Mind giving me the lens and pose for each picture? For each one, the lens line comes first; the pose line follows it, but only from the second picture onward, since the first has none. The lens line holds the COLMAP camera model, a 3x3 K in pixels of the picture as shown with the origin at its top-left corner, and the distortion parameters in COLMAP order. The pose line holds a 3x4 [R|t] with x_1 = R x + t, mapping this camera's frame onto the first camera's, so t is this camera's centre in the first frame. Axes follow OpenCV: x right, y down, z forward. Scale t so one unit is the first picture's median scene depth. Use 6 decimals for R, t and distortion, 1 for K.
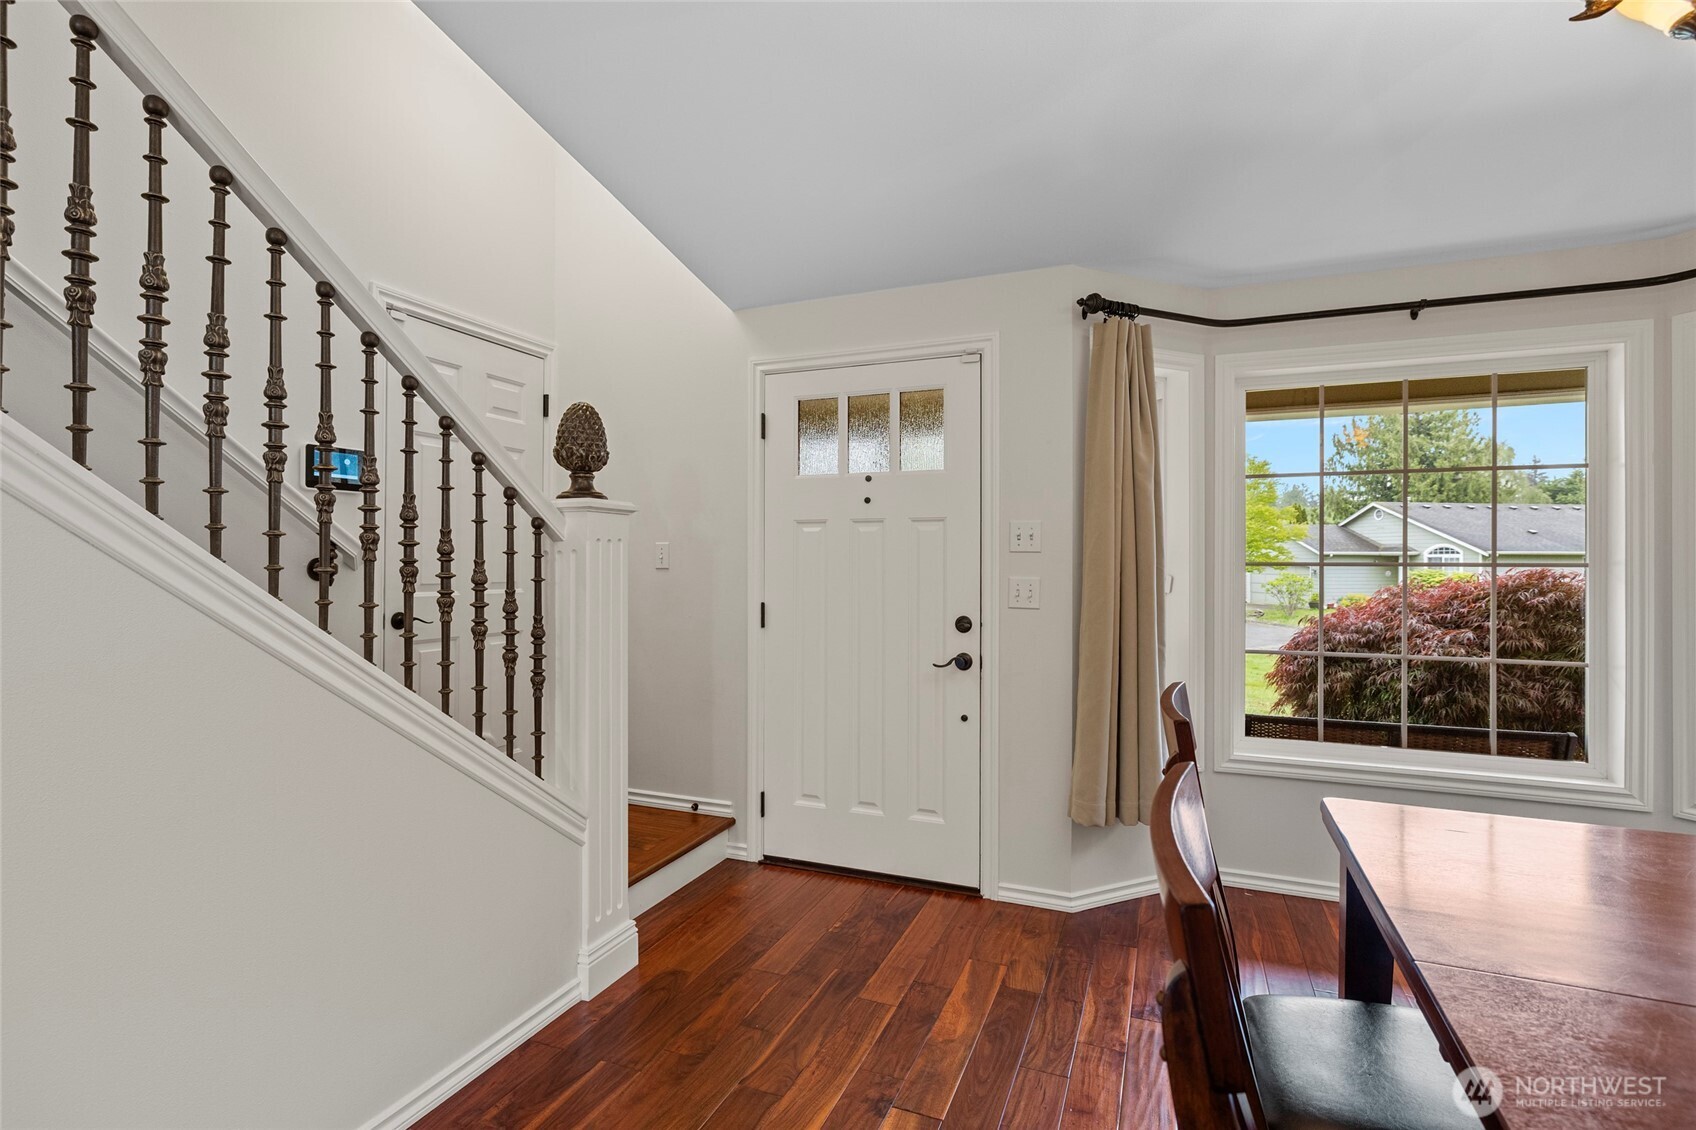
lens RADIAL K [[791.1, 0, 849.3], [0, 791.1, 558.0], [0, 0, 1]] dist [-0.002989, -0.000064]
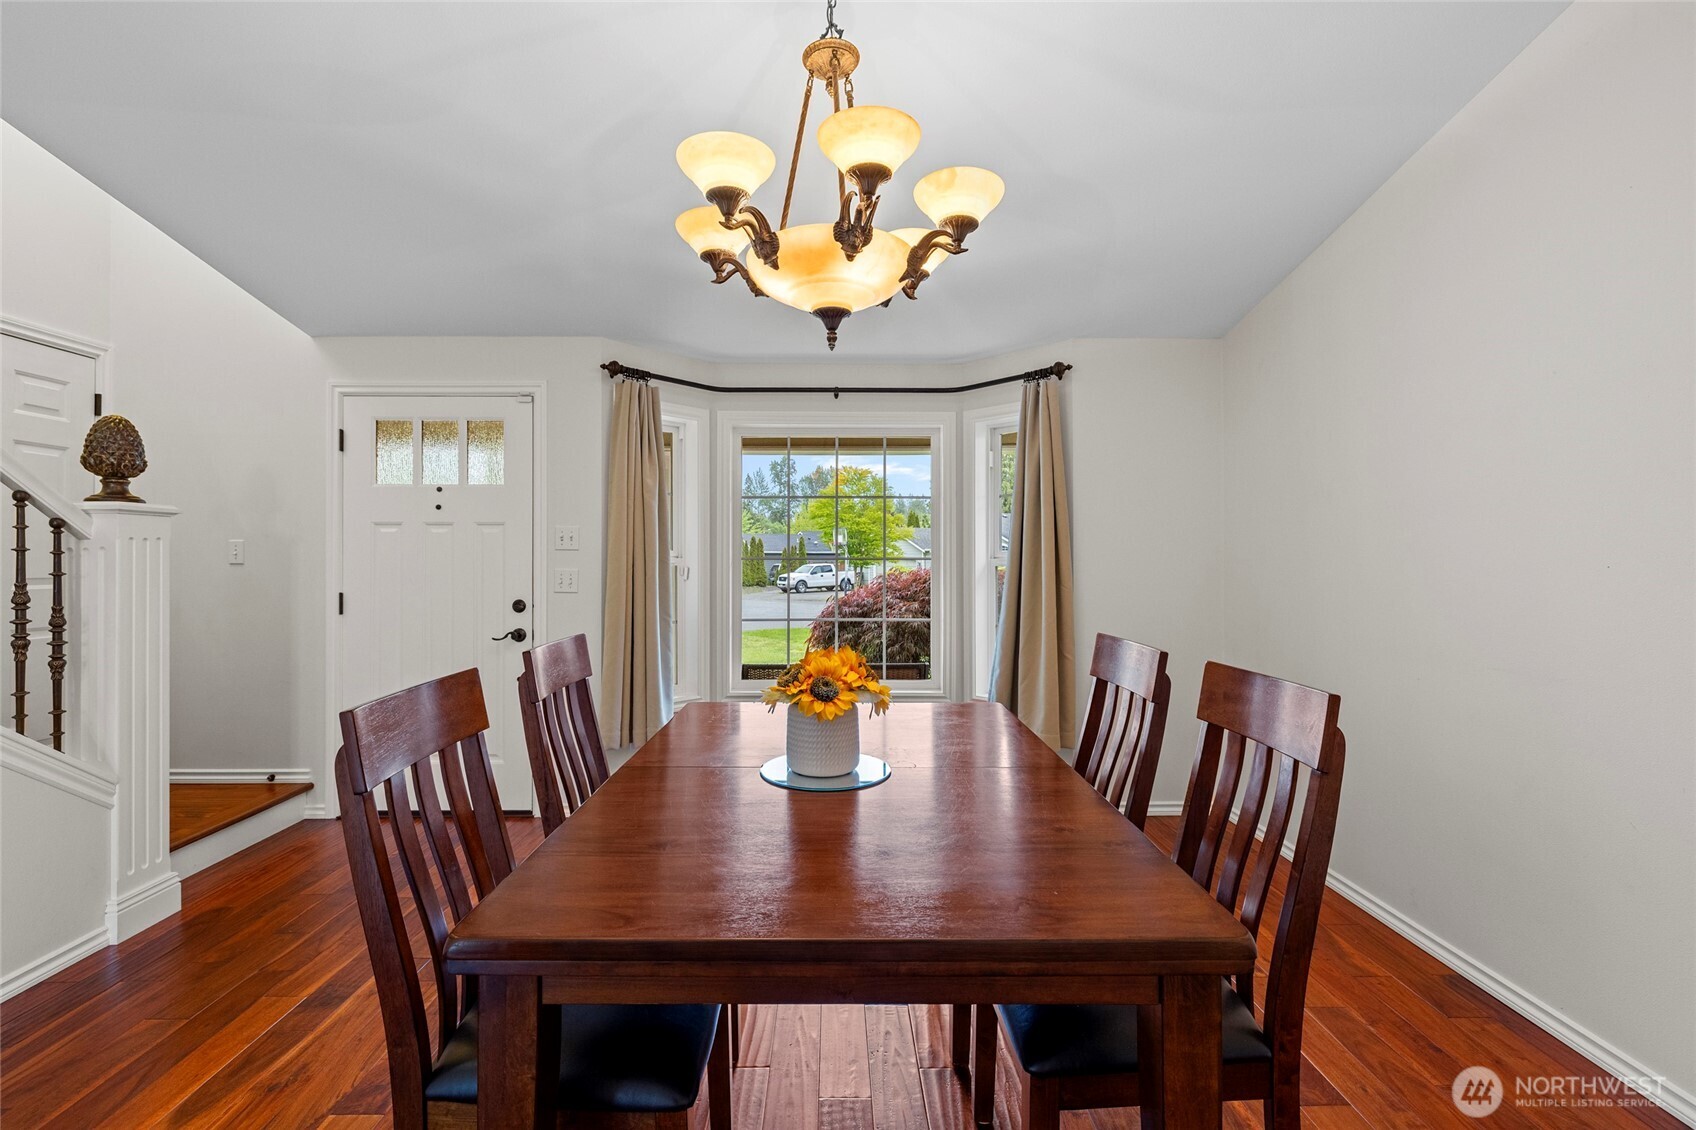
lens RADIAL K [[710.9, 0, 837.7], [0, 710.9, 552.7], [0, 0, 1]] dist [-0.000366, 0.000115]
pose [[0.924081, 0.000925, 0.382196, 0.202134], [-0.000570, 0.999999, -0.001040, -0.001662], [-0.382197, 0.000744, 0.924081, -0.291557]]
